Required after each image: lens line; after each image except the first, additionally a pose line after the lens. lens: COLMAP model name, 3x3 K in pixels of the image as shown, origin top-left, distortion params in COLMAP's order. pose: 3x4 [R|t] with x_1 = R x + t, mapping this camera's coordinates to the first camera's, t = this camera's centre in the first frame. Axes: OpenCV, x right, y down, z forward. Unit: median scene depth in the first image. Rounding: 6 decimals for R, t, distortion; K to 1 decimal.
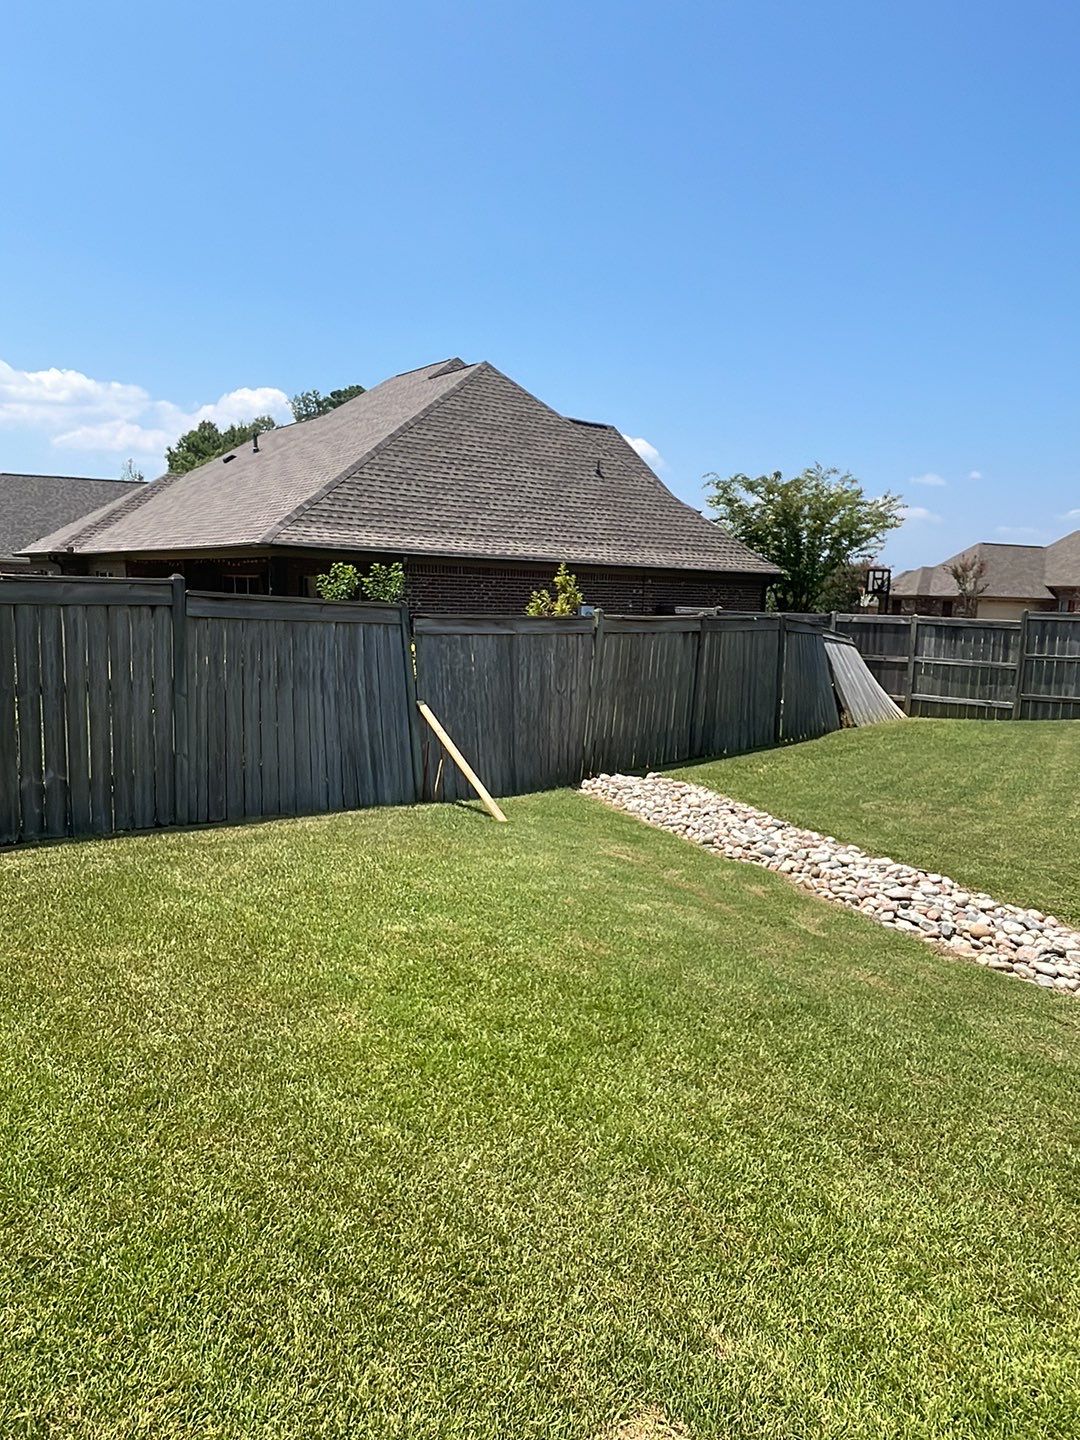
lens RADIAL K [[907.8, 0, 540.0], [0, 907.8, 720.0], [0, 0, 1]] dist [0.079815, -0.114453]
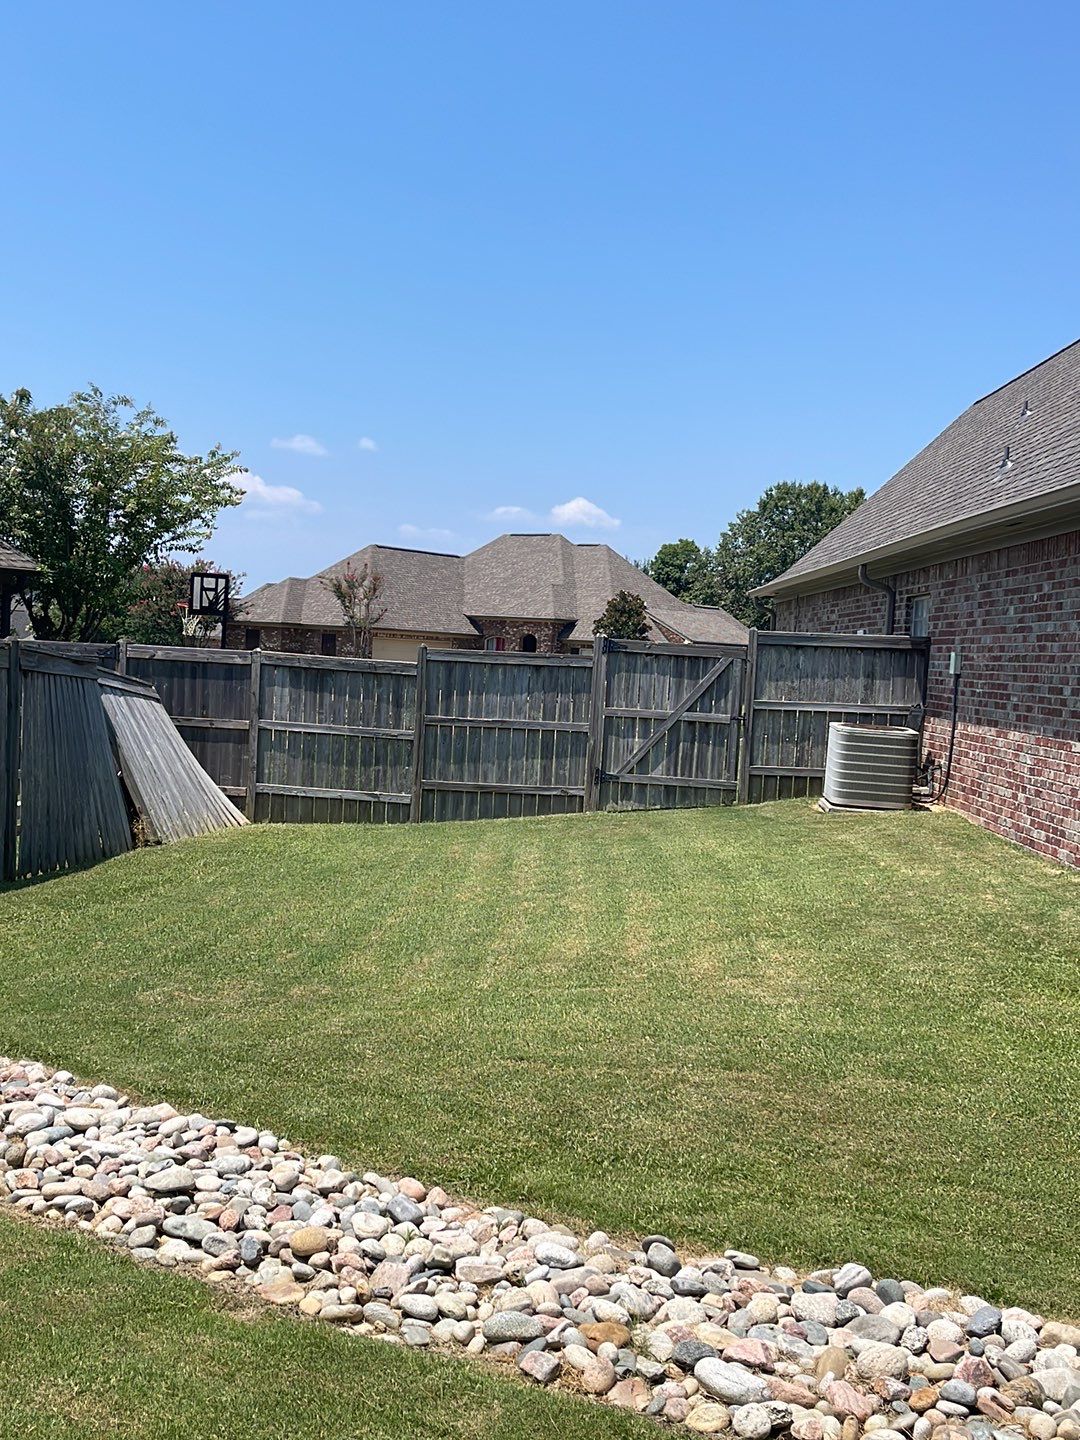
lens RADIAL K [[1061.5, 0, 540.0], [0, 1061.5, 720.0], [0, 0, 1]] dist [-0.000415, -0.008023]
pose [[0.893229, 0.004295, 0.449581, 0.289491], [0.034478, 0.996356, -0.078019, -0.010492], [-0.448278, 0.085189, 0.889826, 0.345638]]
